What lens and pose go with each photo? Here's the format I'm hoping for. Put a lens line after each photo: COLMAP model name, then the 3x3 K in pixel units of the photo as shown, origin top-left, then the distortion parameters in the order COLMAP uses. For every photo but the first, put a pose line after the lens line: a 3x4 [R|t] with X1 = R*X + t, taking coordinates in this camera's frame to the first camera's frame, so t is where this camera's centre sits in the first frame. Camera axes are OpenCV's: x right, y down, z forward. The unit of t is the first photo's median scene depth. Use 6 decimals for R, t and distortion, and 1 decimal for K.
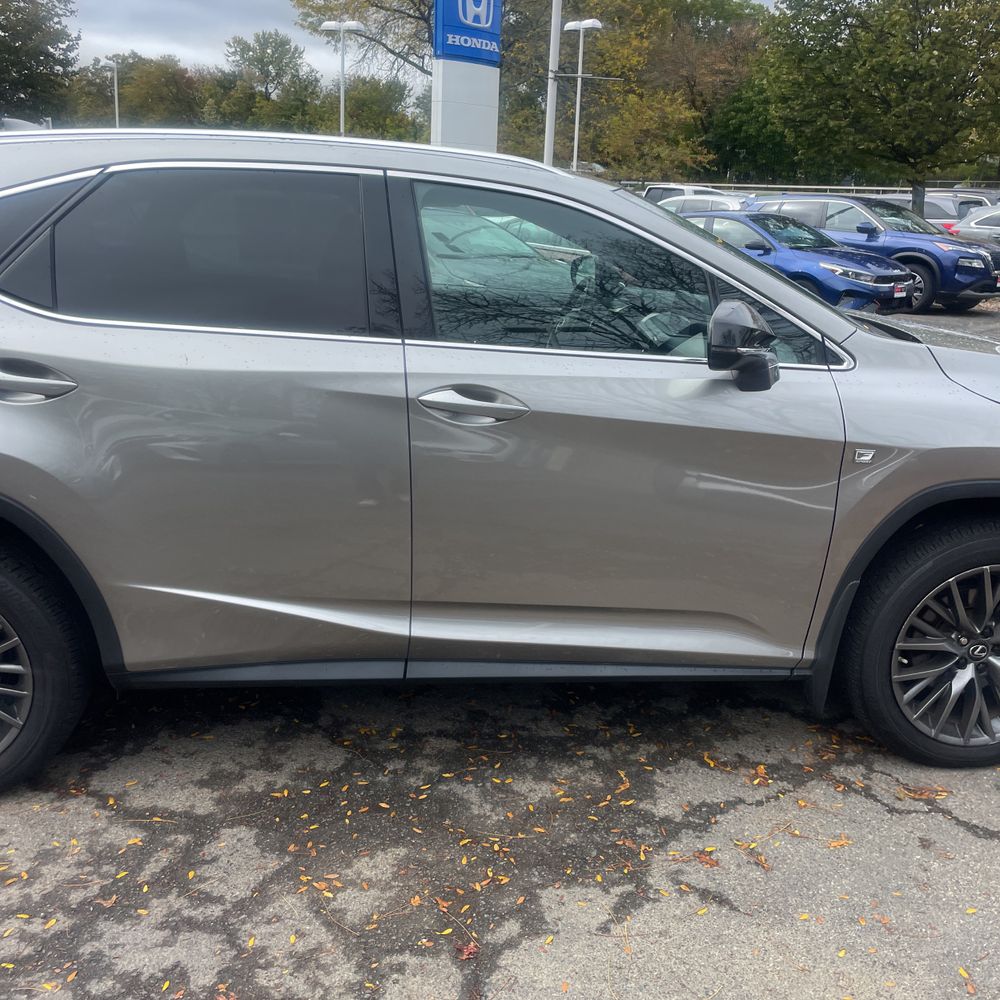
lens RADIAL K [[1007.3, 0, 516.9], [0, 1007.3, 496.2], [0, 0, 1]] dist [0.104018, -0.143583]
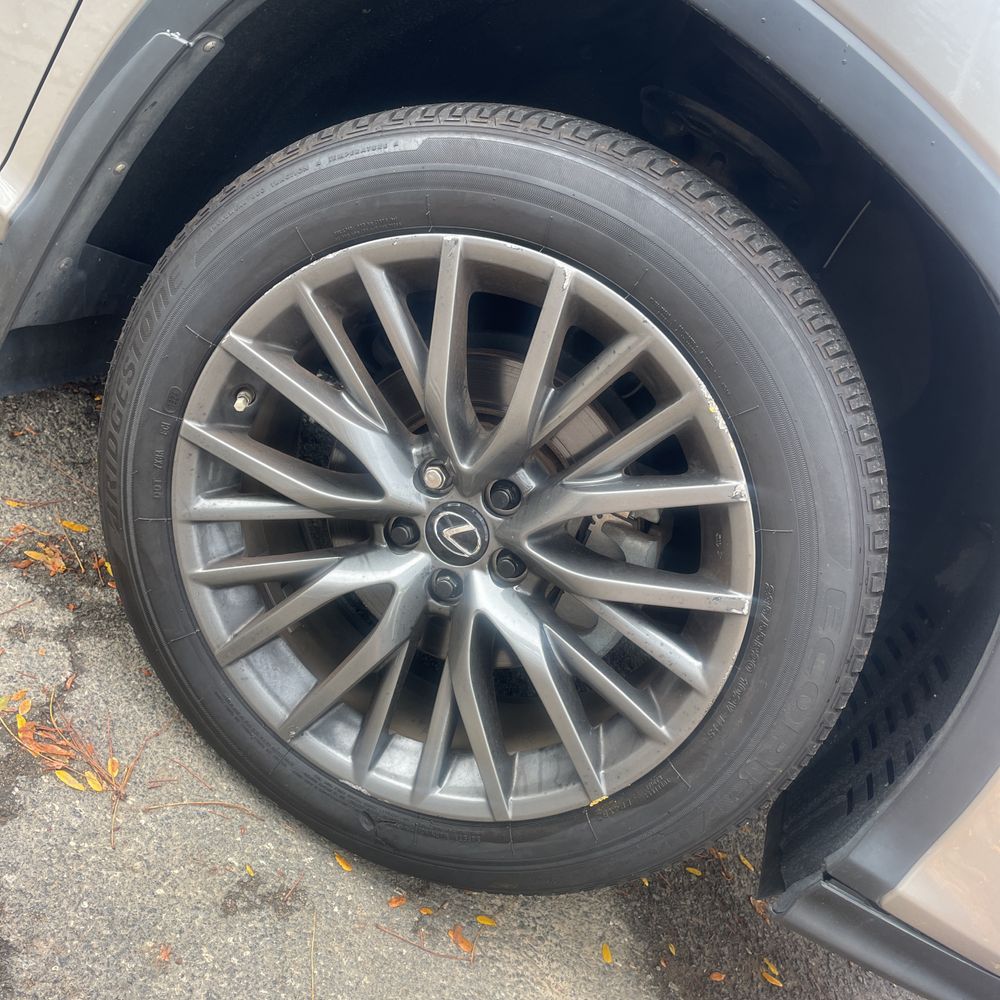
lens RADIAL K [[1000.0, 0, 496.3], [0, 1000.0, 488.9], [0, 0, 1]] dist [0.096518, -0.115687]
pose [[0.782120, 0.594591, -0.186412, 0.106684], [-0.589356, 0.803003, 0.088577, 0.021444], [0.202357, 0.040585, 0.978471, 0.141613]]
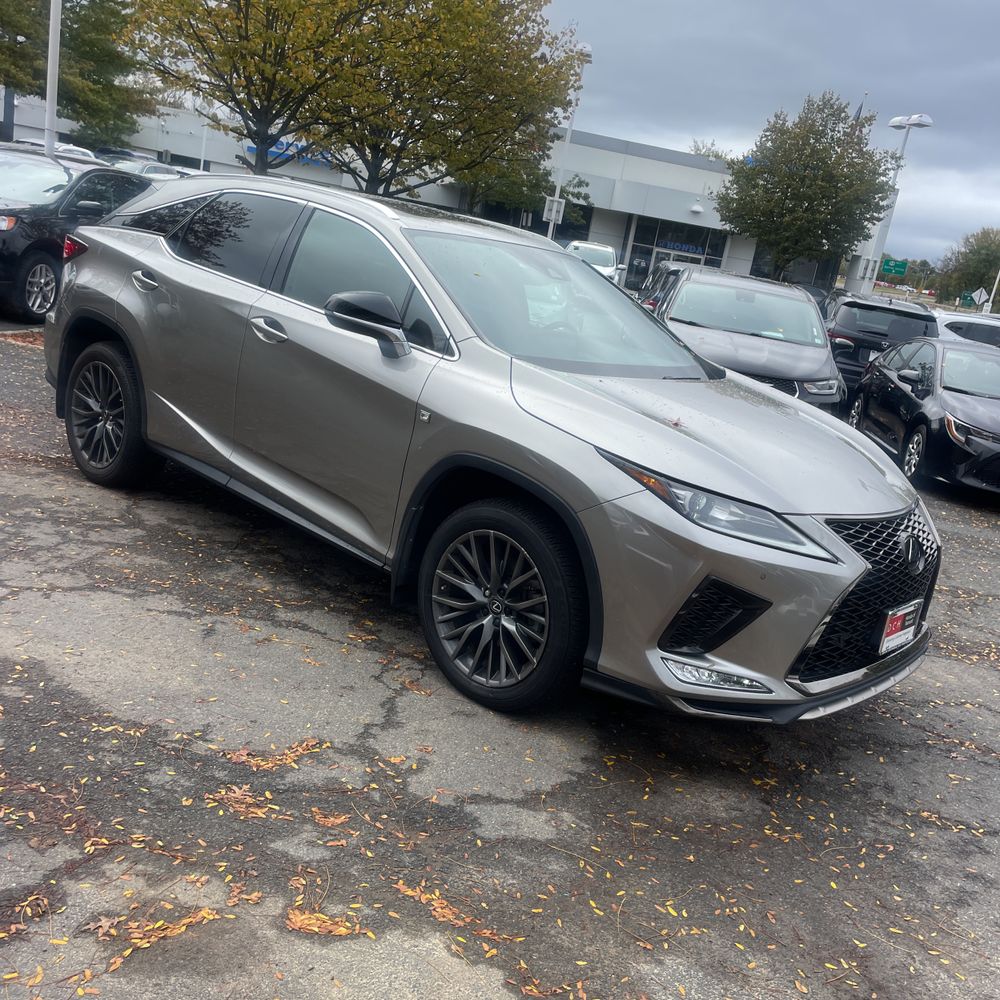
lens RADIAL K [[994.8, 0, 508.9], [0, 994.8, 492.2], [0, 0, 1]] dist [0.107740, -0.154443]
pose [[0.661596, 0.261992, -0.702603, 0.266118], [-0.356563, 0.934186, 0.012594, -0.000042], [0.659661, 0.242190, 0.711471, 0.022938]]
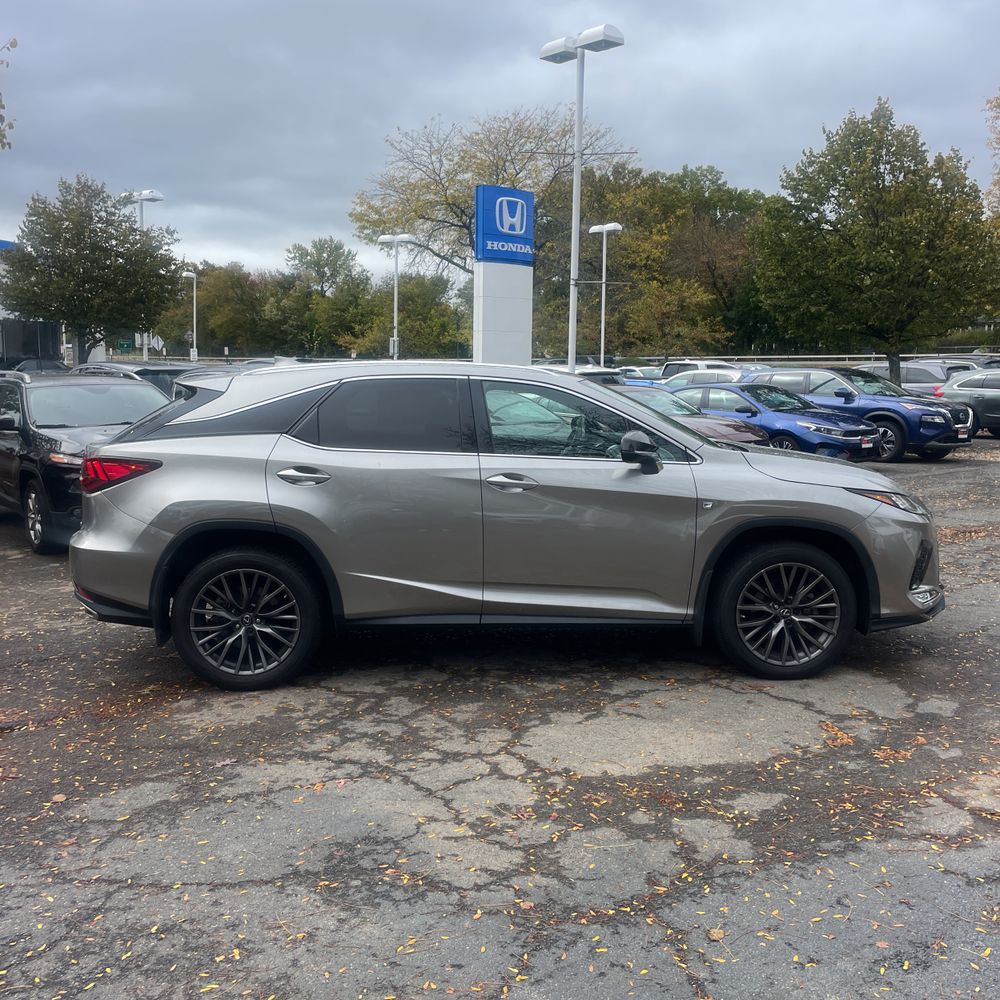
lens RADIAL K [[1000.0, 0, 496.3], [0, 1000.0, 488.9], [0, 0, 1]] dist [0.096518, -0.115687]
pose [[0.997863, -0.026235, -0.059851, 0.008353], [0.015563, 0.984930, -0.172254, 0.049496], [0.063468, 0.170955, 0.983233, -0.183957]]
